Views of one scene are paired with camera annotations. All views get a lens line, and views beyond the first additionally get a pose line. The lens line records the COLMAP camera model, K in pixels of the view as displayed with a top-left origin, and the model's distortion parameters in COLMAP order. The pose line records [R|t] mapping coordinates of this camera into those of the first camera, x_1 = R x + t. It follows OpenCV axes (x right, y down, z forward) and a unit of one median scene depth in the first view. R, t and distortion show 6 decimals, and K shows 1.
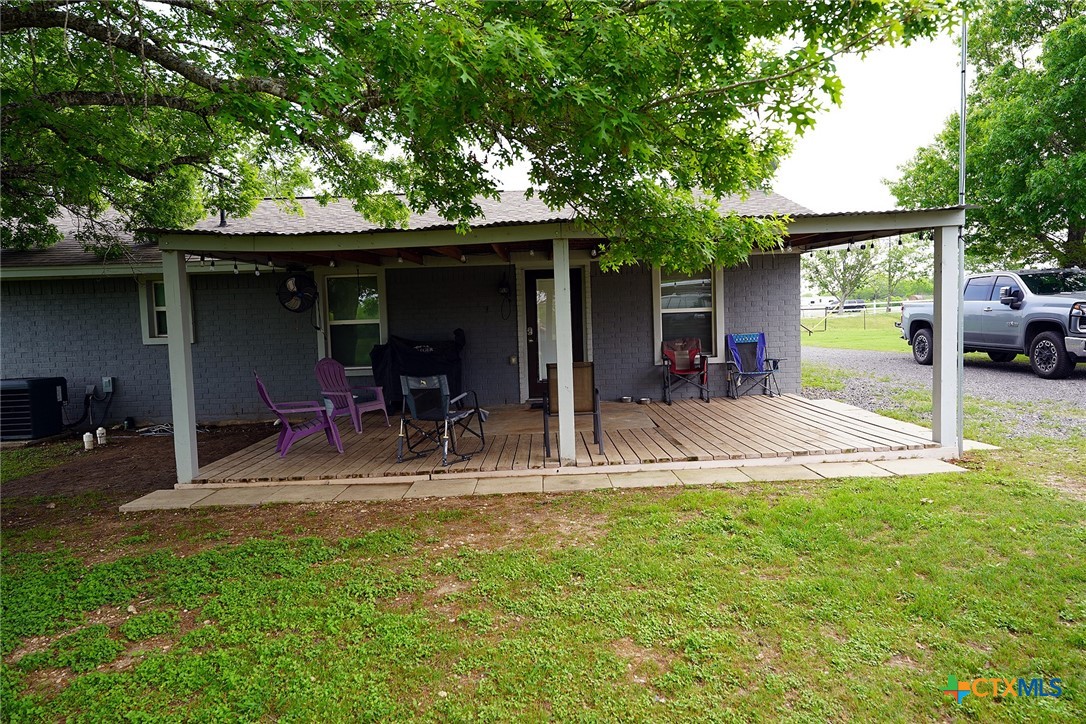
lens RADIAL K [[714.1, 0, 543.0], [0, 714.1, 362.0], [0, 0, 1]] dist [0.004469, 0.001157]
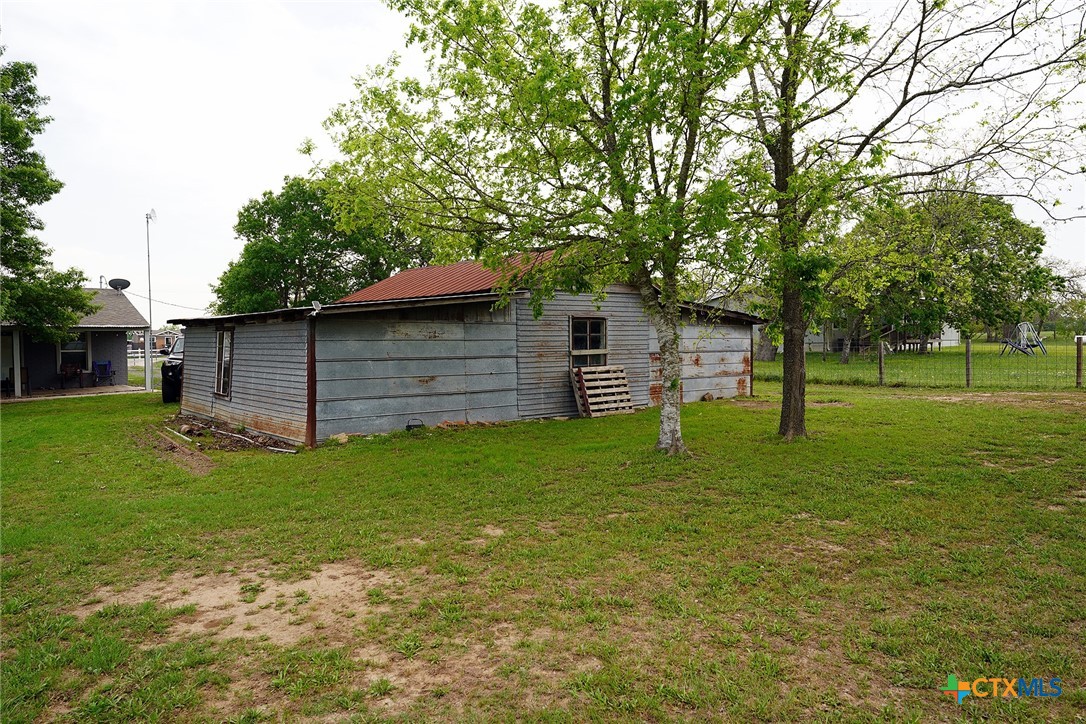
lens RADIAL K [[714.1, 0, 543.0], [0, 714.1, 362.0], [0, 0, 1]] dist [0.004469, 0.001157]
pose [[0.753108, 0.013224, 0.657764, -0.193070], [0.024196, 0.998565, -0.047778, 0.117233], [-0.657452, 0.051897, 0.751707, -1.842643]]
